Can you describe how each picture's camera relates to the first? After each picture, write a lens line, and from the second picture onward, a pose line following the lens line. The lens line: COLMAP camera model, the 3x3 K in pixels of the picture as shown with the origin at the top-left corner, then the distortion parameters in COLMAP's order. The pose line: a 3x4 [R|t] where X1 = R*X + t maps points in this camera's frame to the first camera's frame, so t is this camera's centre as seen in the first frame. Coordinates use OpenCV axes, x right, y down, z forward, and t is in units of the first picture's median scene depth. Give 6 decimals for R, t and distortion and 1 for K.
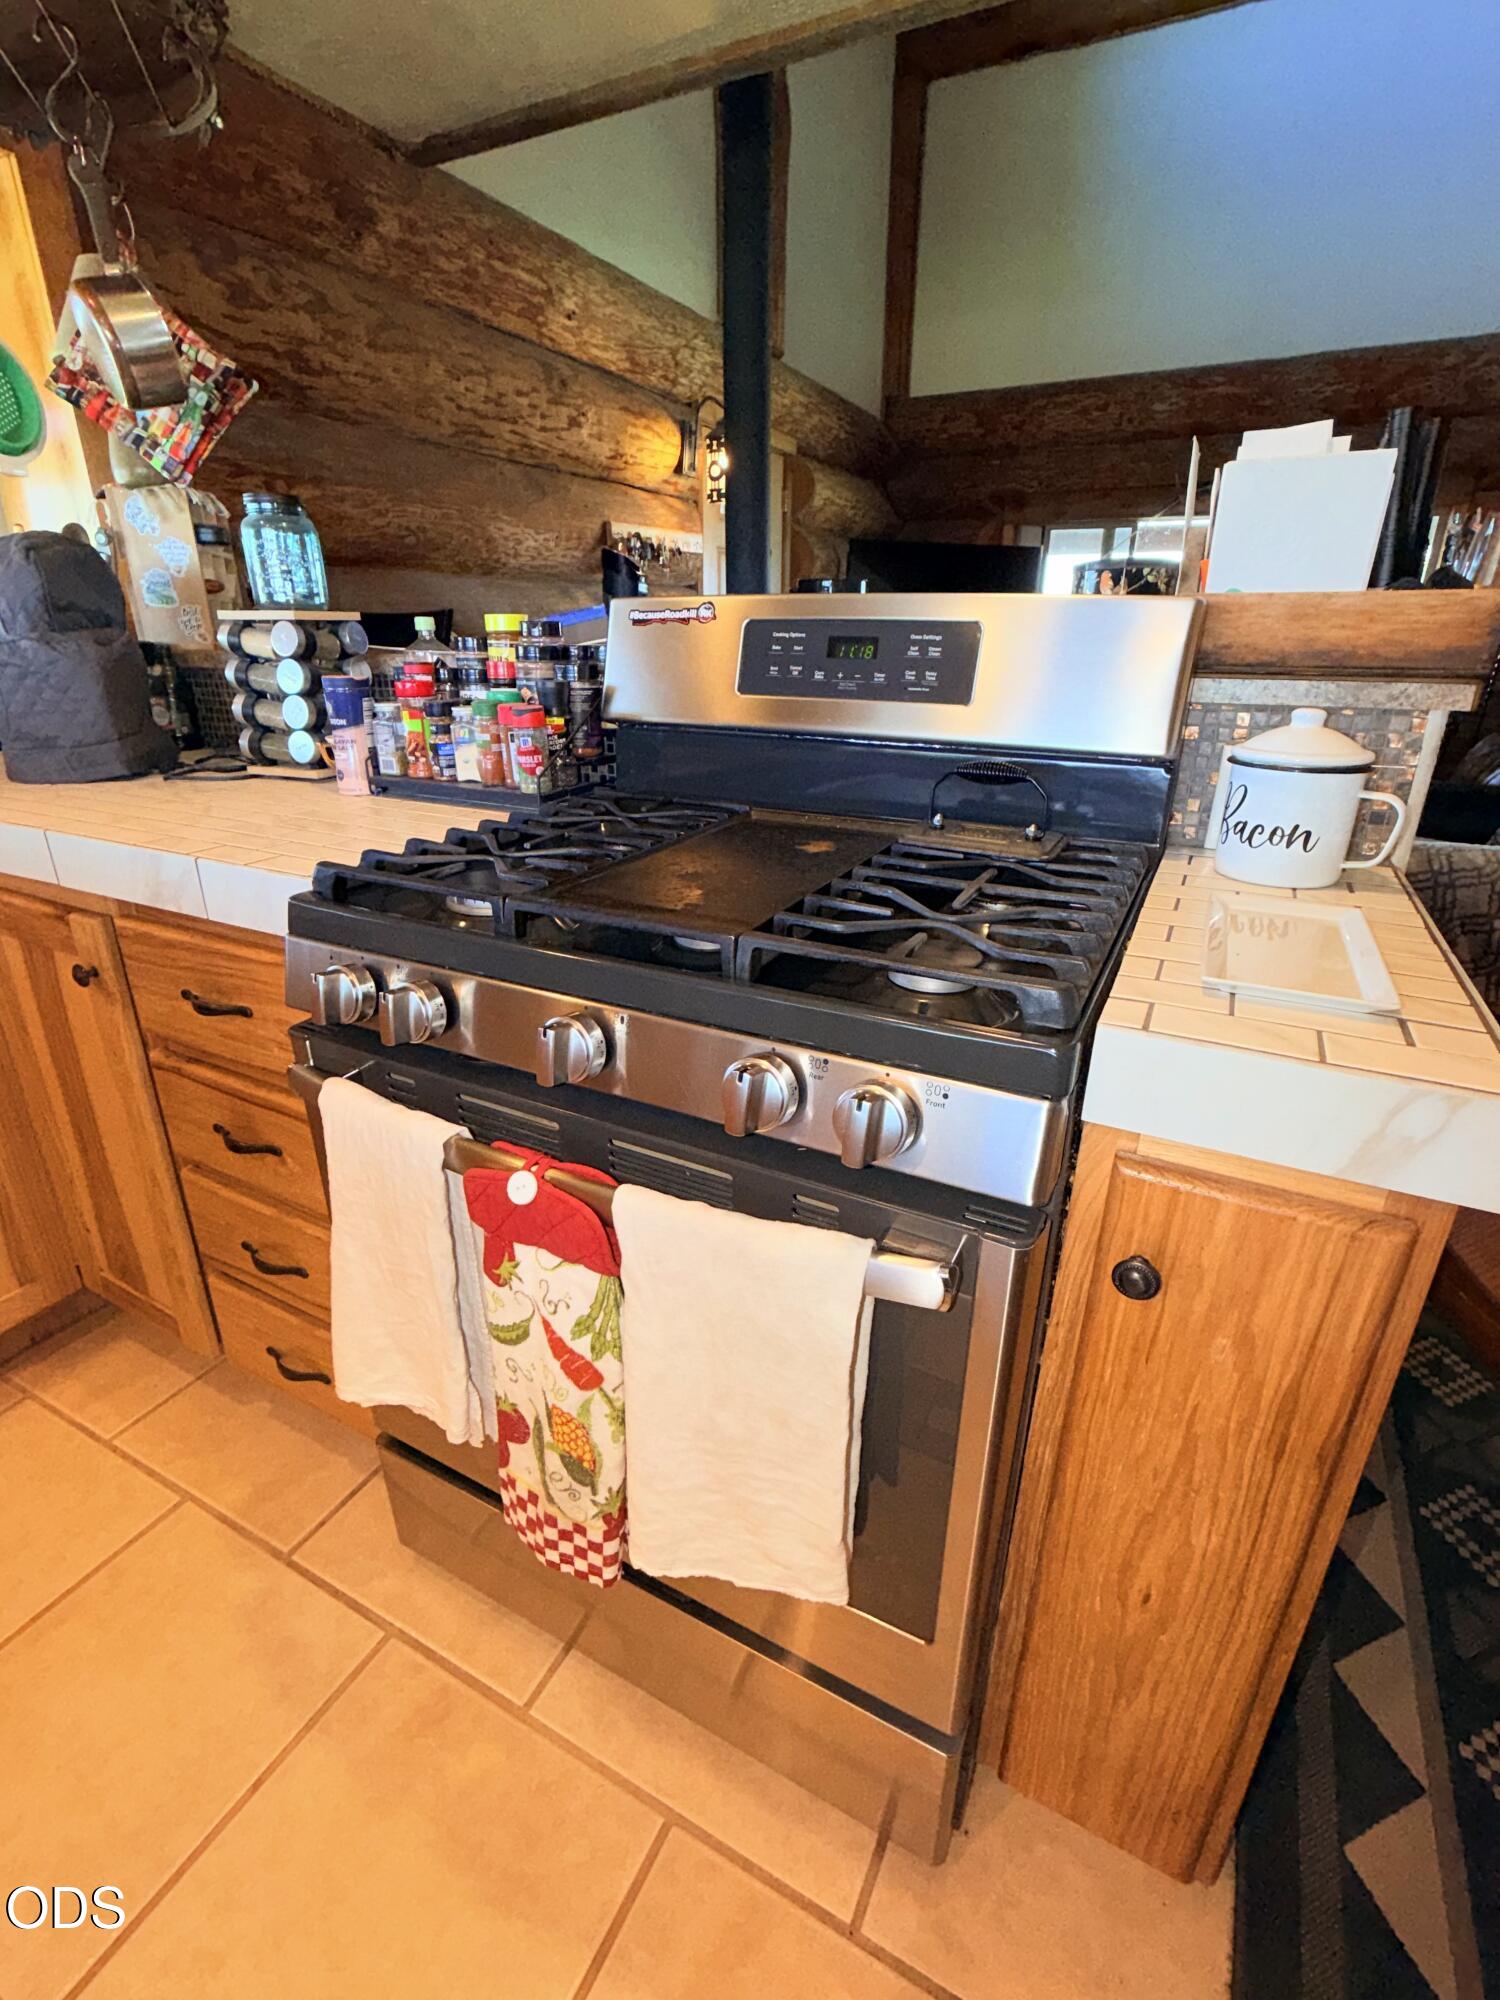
lens RADIAL K [[912.6, 0, 750.0], [0, 912.6, 1000.0], [0, 0, 1]] dist [-0.000298, 0.000301]
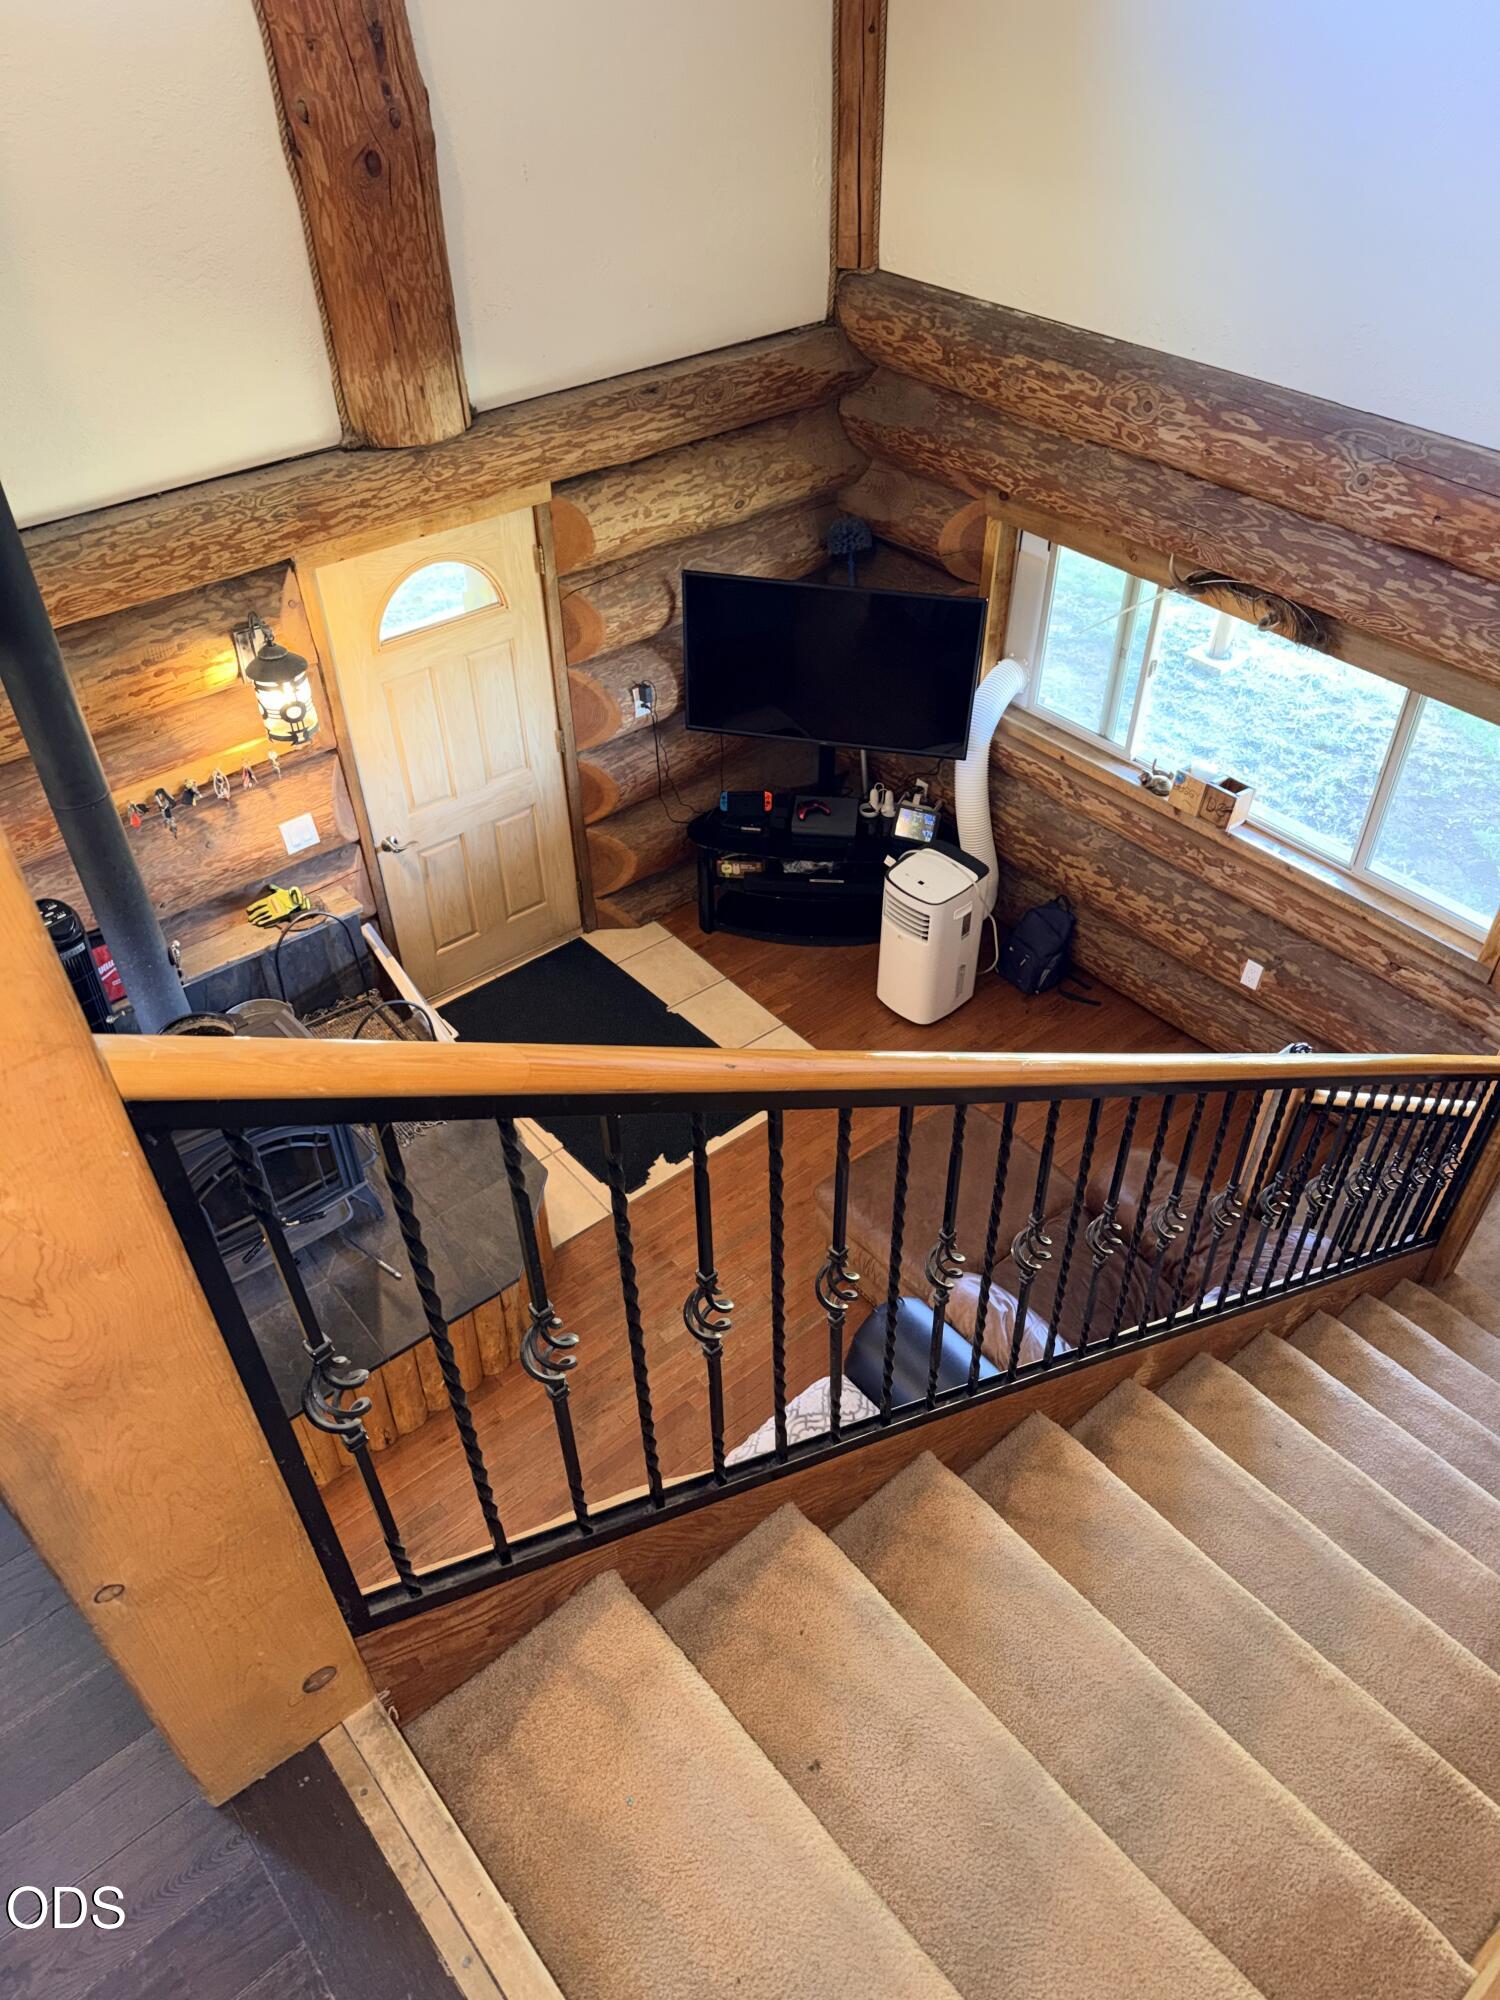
lens RADIAL K [[1400.3, 0, 750.0], [0, 1400.3, 1000.0], [0, 0, 1]] dist [0.076668, -0.107902]
pose [[0.923828, 0.240617, -0.297734, 2.009729], [-0.131732, 0.930085, 0.342913, -2.114535], [0.359428, -0.277572, 0.890935, -0.039164]]
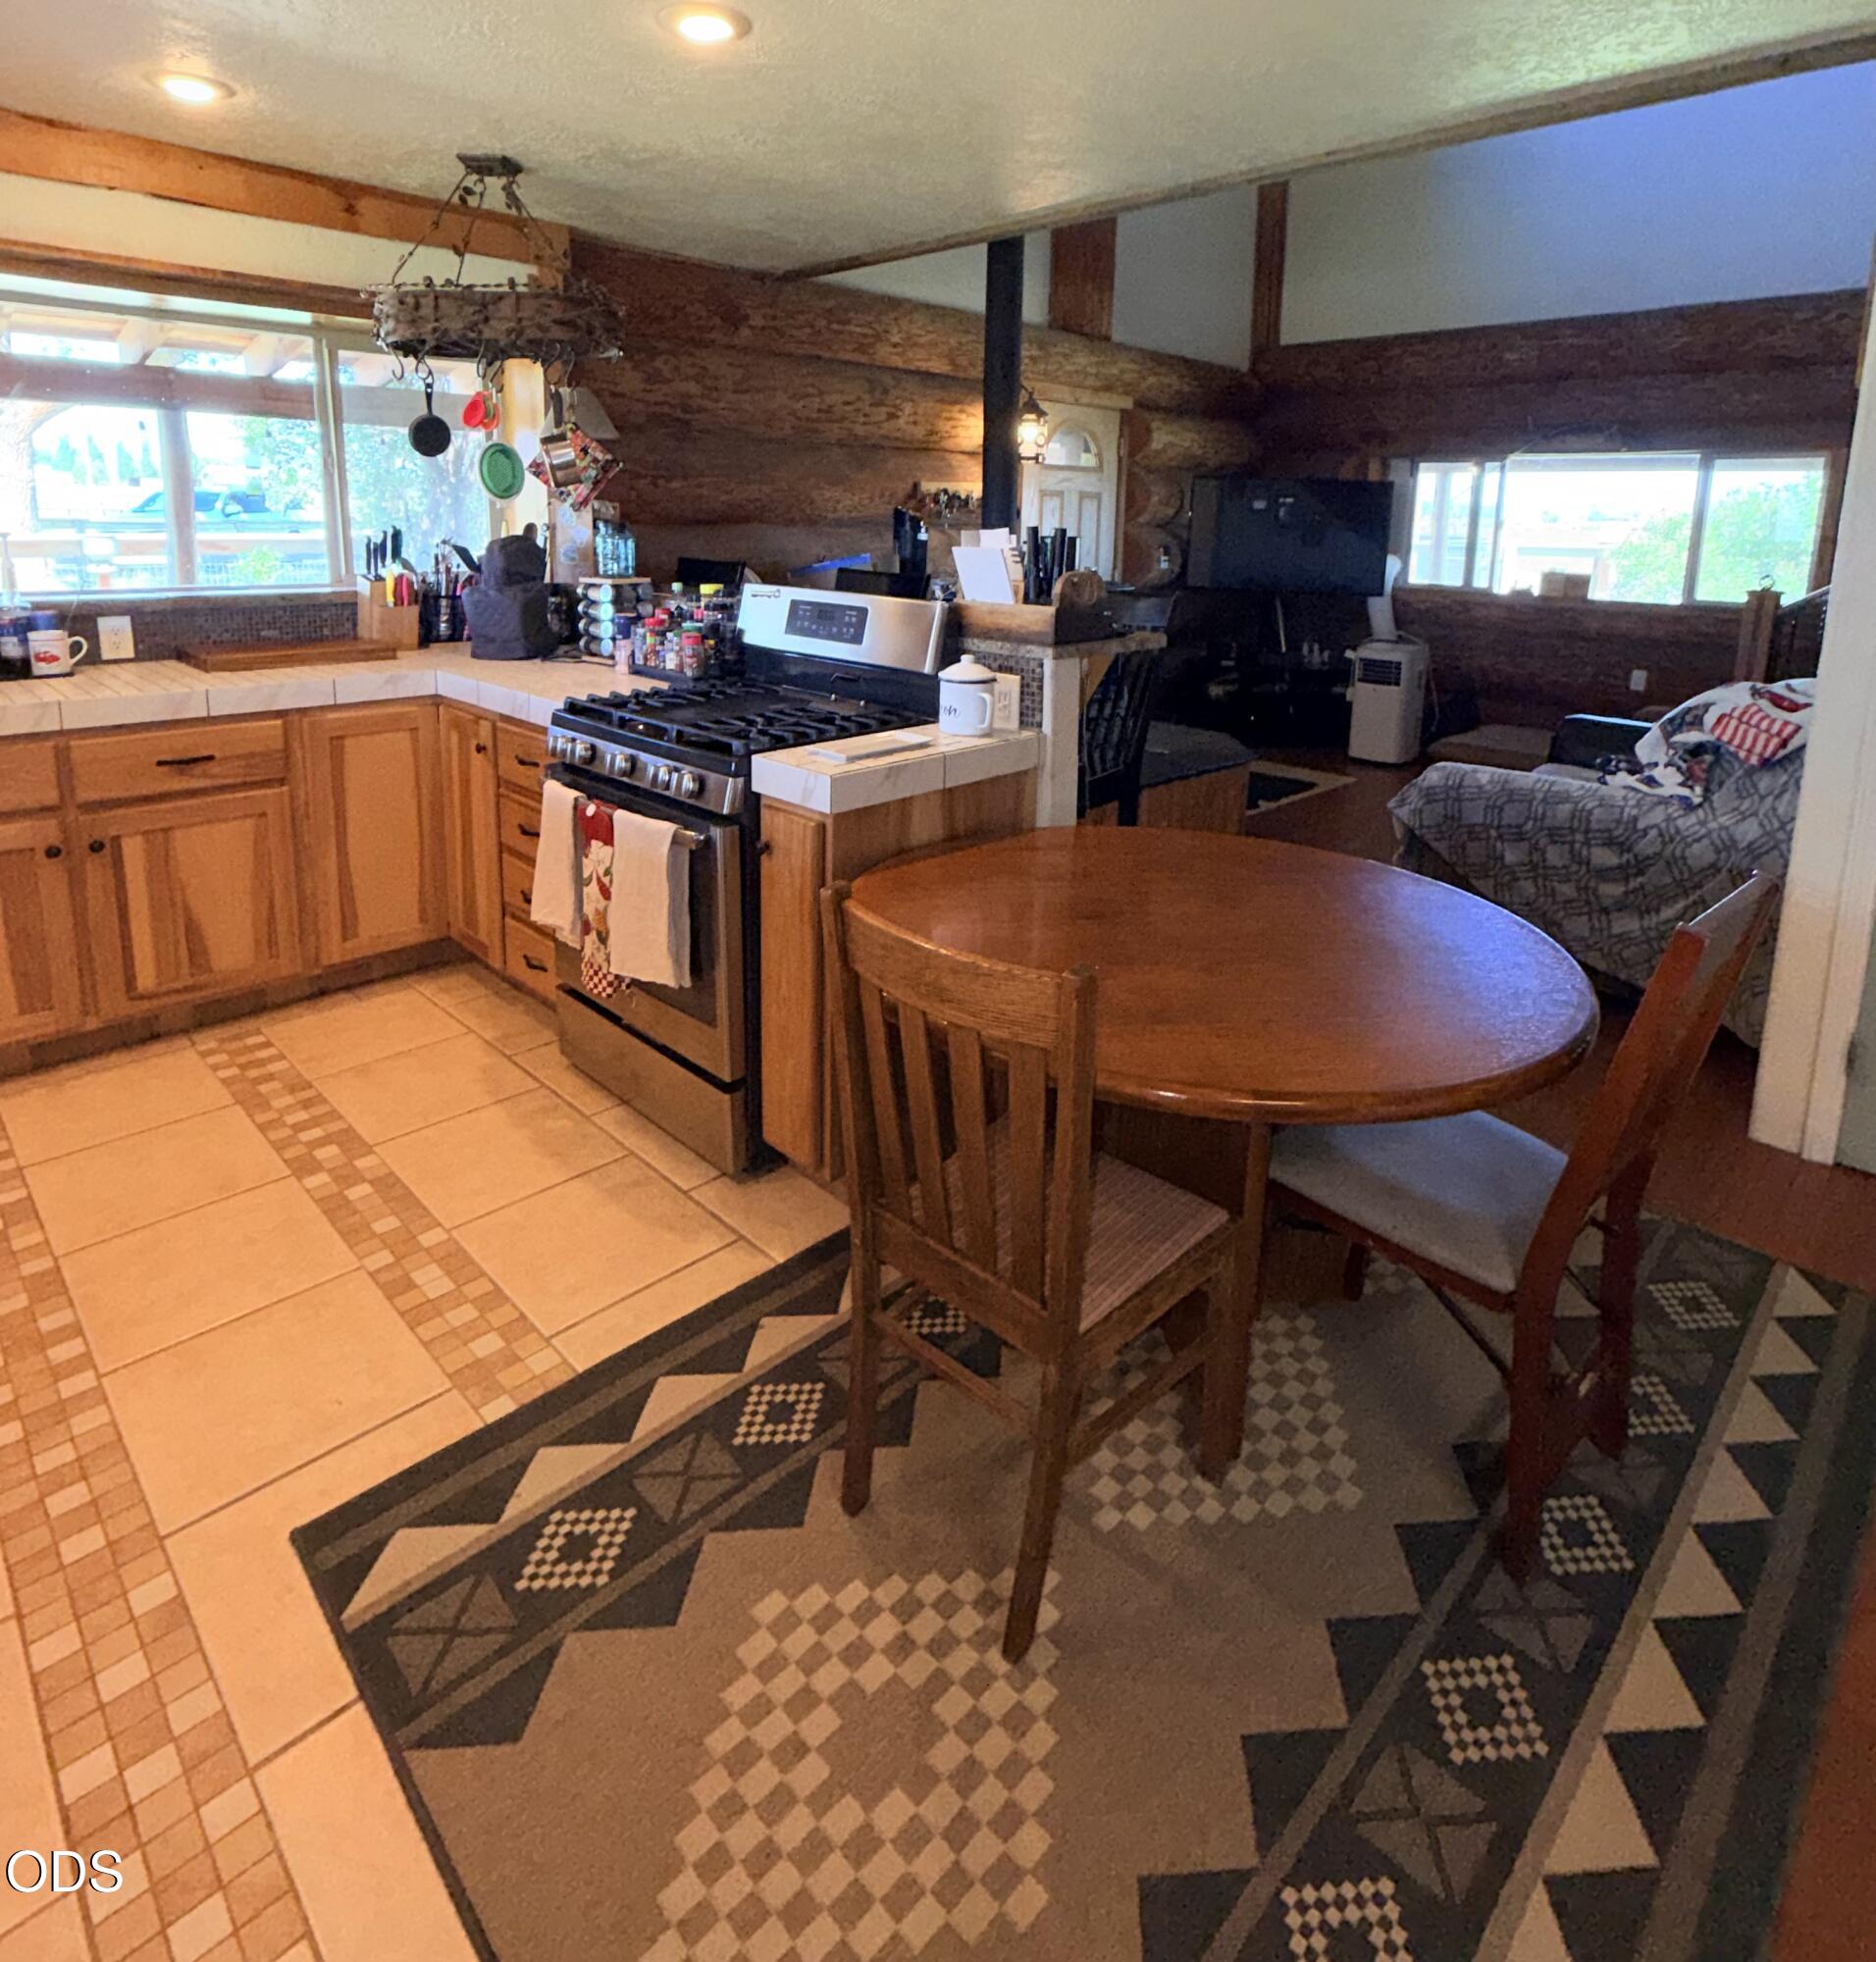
lens RADIAL K [[1140.4, 0, 933.4], [0, 1140.4, 711.8], [0, 0, 1]] dist [-0.004808, 0.001963]
pose [[0.955037, 0.062647, -0.289791, 0.817654], [-0.123772, 0.972421, -0.197683, 0.224055], [0.269415, 0.224662, 0.936452, -0.956108]]
